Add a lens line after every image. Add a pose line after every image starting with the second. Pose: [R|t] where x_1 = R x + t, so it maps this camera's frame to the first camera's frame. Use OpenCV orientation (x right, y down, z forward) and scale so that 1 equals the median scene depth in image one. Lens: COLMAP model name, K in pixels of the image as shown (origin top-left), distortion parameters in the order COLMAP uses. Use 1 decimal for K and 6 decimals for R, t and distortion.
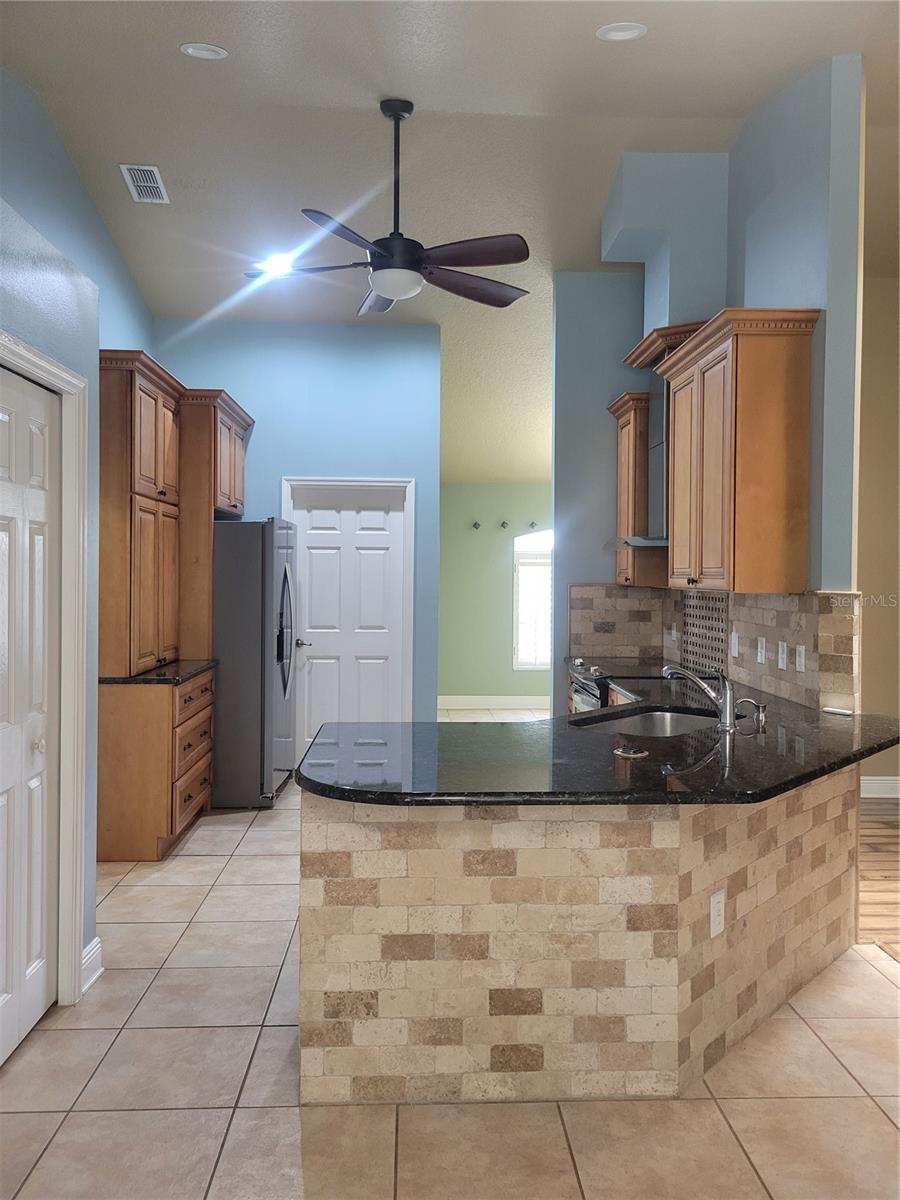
lens RADIAL K [[904.6, 0, 452.7], [0, 904.6, 583.0], [0, 0, 1]] dist [0.002548, -0.000601]
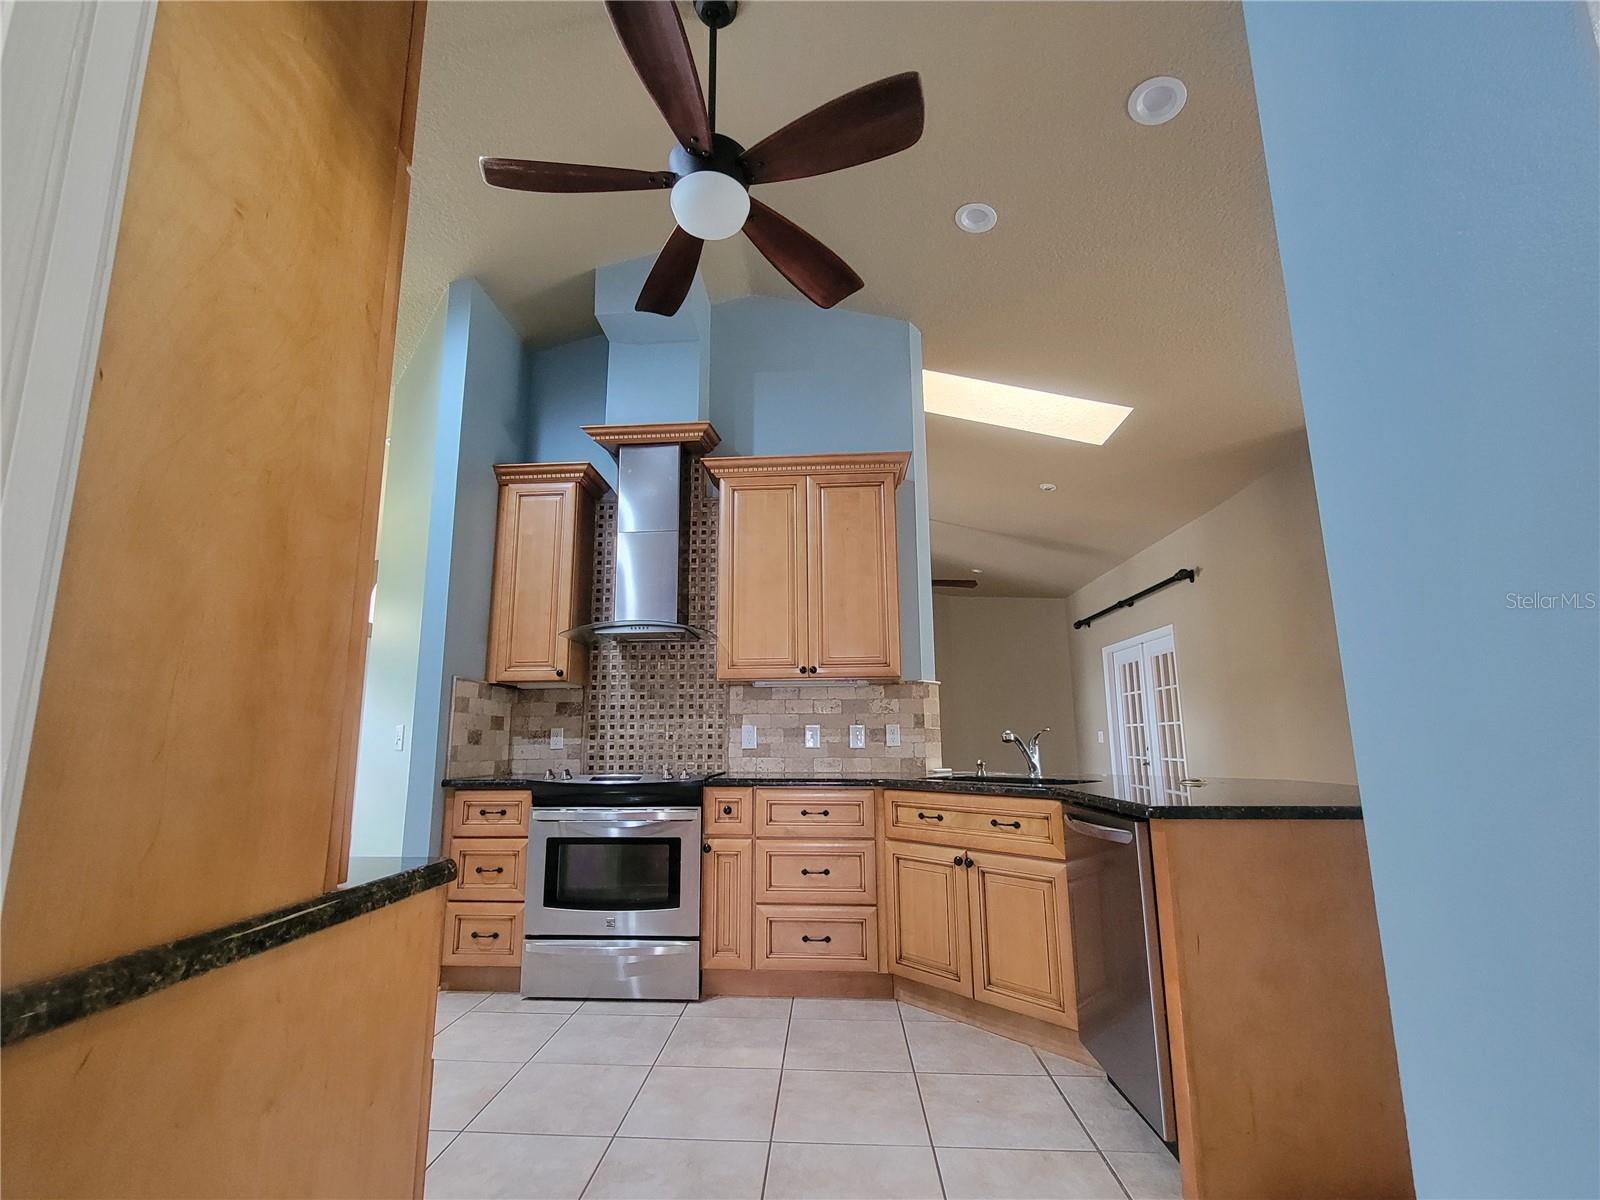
lens RADIAL K [[708.2, 0, 786.6], [0, 708.2, 612.1], [0, 0, 1]] dist [-0.001373, -0.000176]
pose [[0.112564, 0.167792, 0.979375, -0.532162], [0.016621, 0.985183, -0.170698, 0.067877], [-0.993505, 0.035492, 0.108107, 0.880363]]
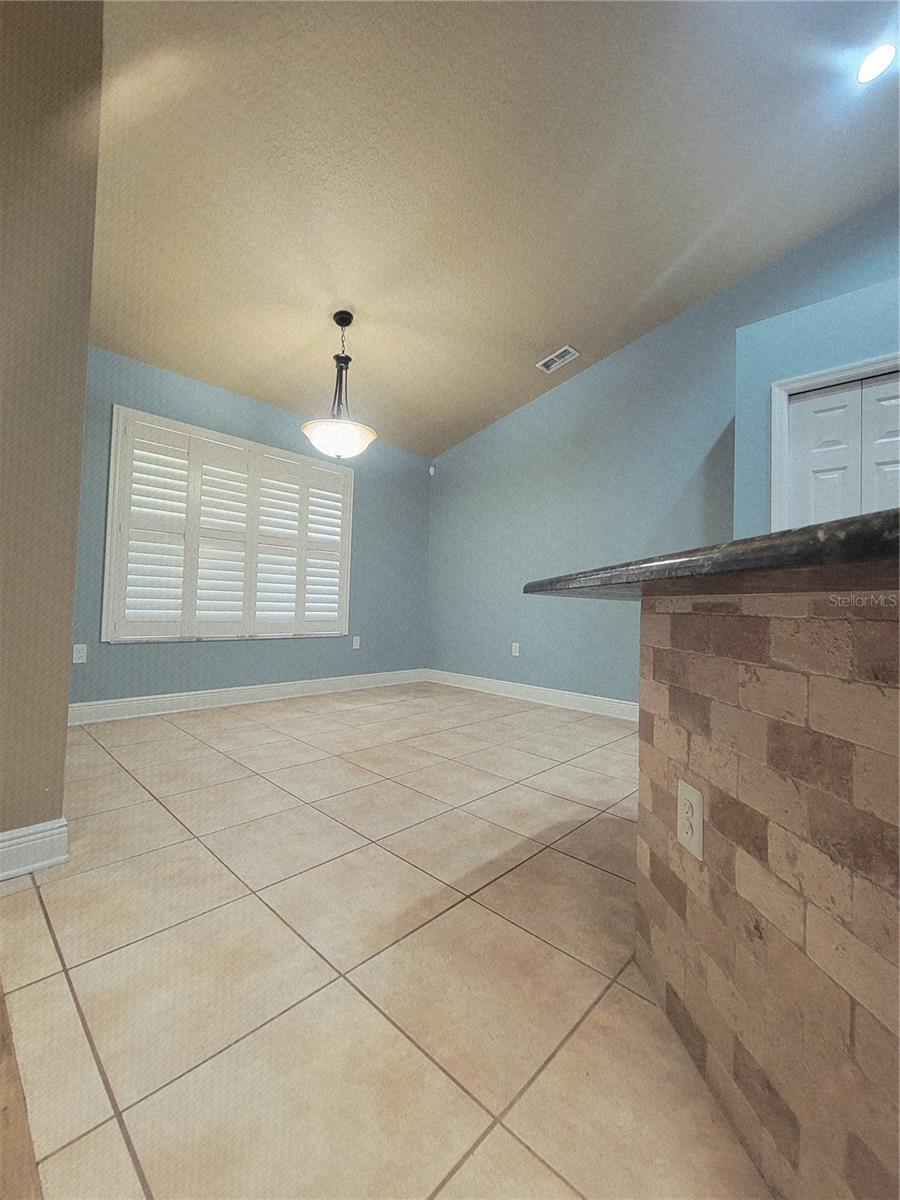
lens RADIAL K [[490.7, 0, 440.1], [0, 490.7, 589.4], [0, 0, 1]] dist [-0.000854, -0.000711]
pose [[-0.719624, -0.049844, -0.692572, 0.411465], [-0.043168, 0.998702, -0.027021, 0.126509], [0.693021, 0.010452, -0.720842, 0.675462]]
